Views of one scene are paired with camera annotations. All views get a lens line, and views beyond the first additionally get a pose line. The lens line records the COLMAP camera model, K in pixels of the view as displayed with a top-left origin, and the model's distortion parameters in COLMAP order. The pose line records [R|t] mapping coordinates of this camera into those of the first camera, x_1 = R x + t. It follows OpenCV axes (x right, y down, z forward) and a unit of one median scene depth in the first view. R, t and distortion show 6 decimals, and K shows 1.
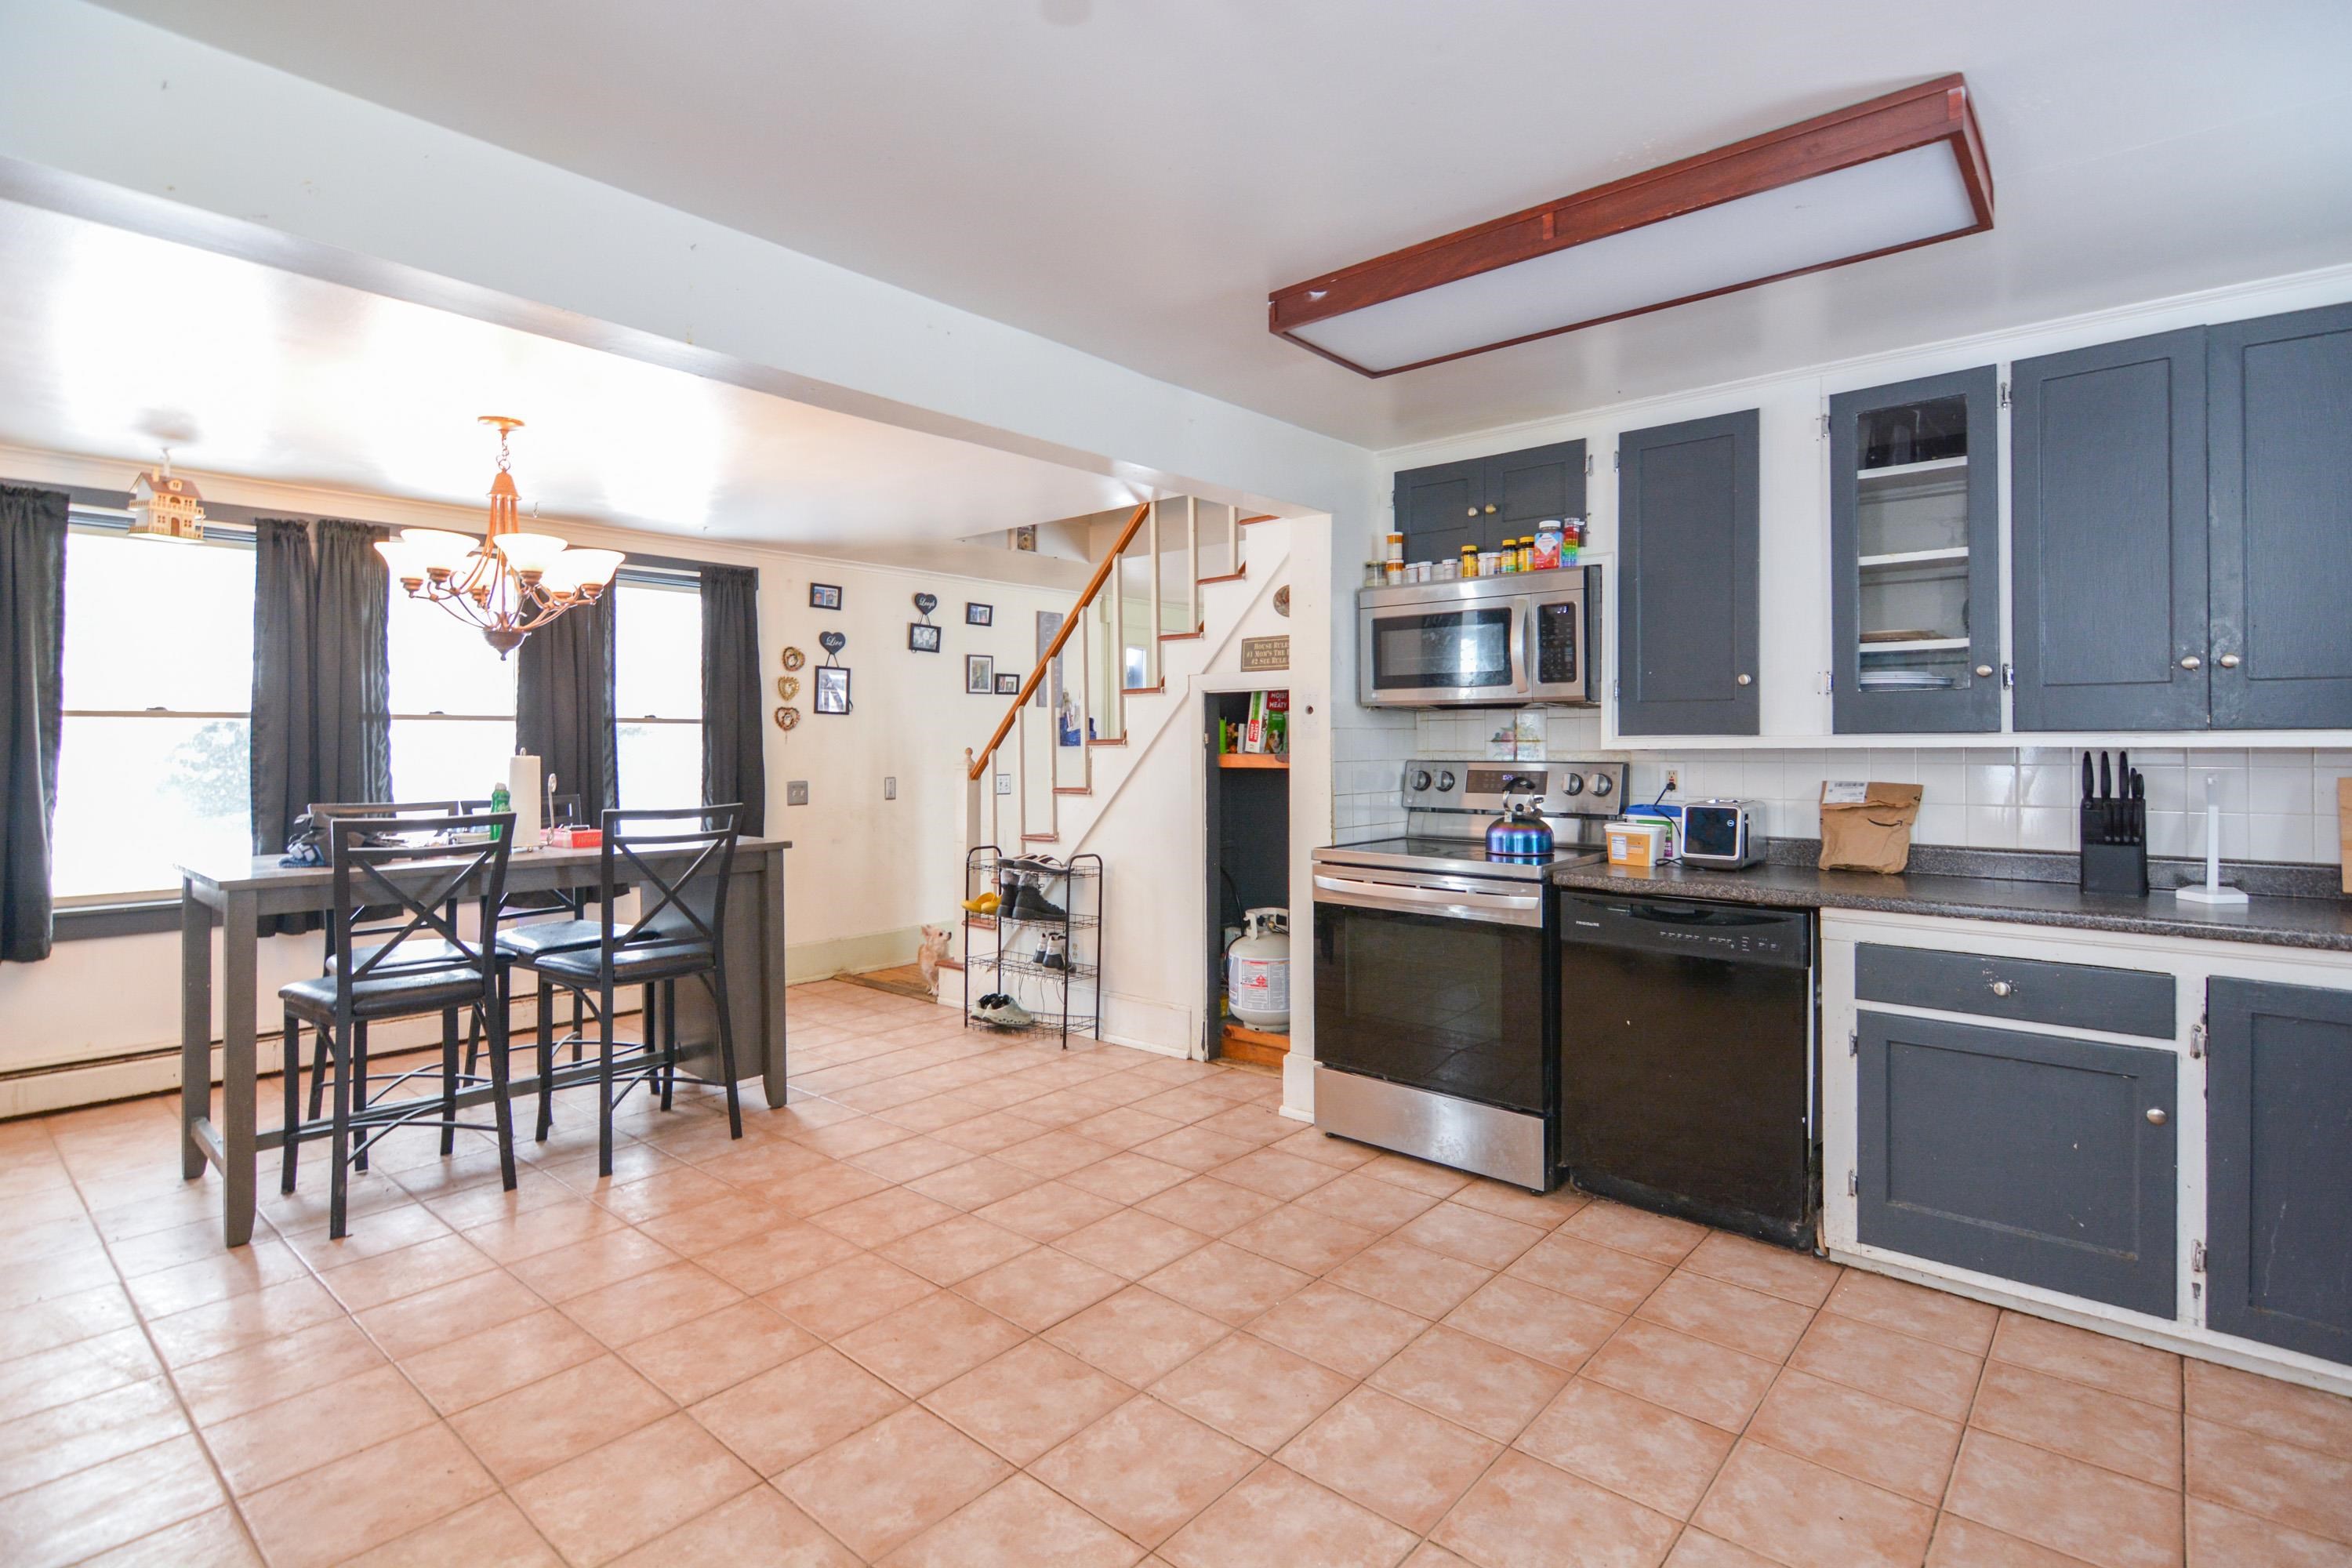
lens RADIAL K [[1145.5, 0, 1174.8], [0, 1145.5, 764.1], [0, 0, 1]] dist [0.005312, -0.010981]
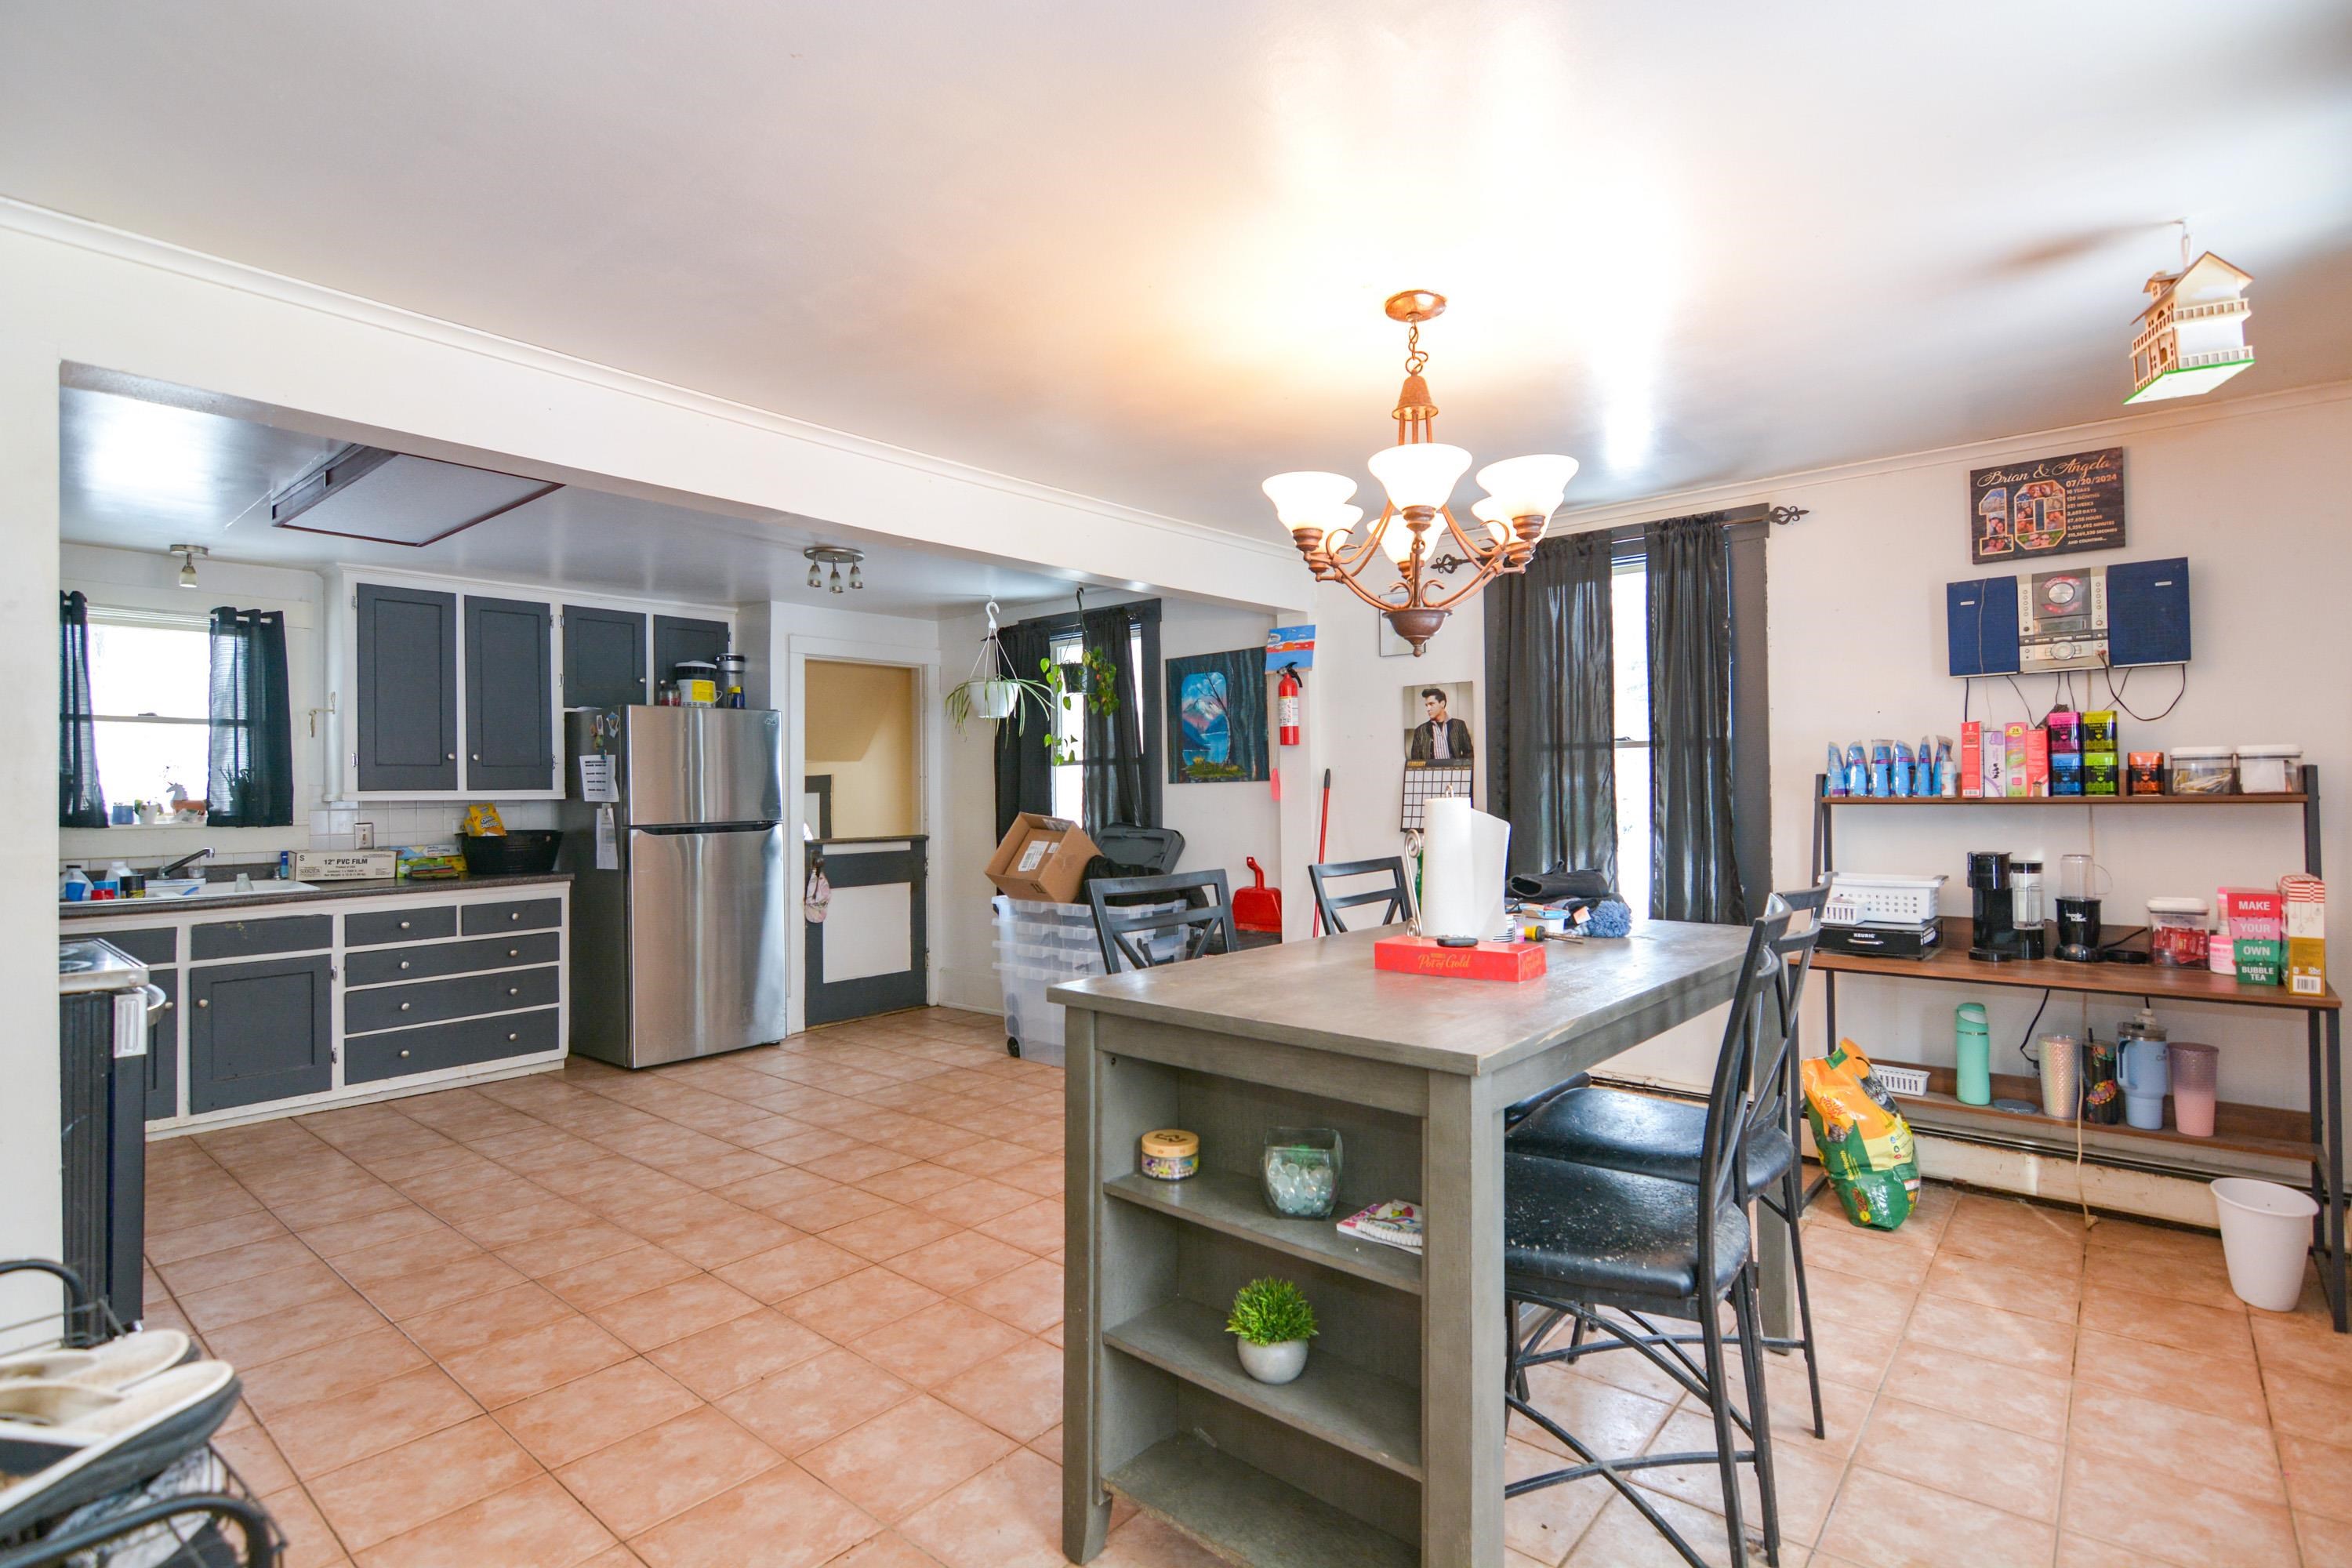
lens RADIAL K [[1145.5, 0, 1175.7], [0, 1145.5, 780.8], [0, 0, 1]] dist [0.005312, -0.010981]
pose [[-0.999872, 0.011733, -0.010885, -0.582458], [0.011684, 0.999922, 0.004493, -0.028270], [0.010937, 0.004365, -0.999931, 2.231621]]
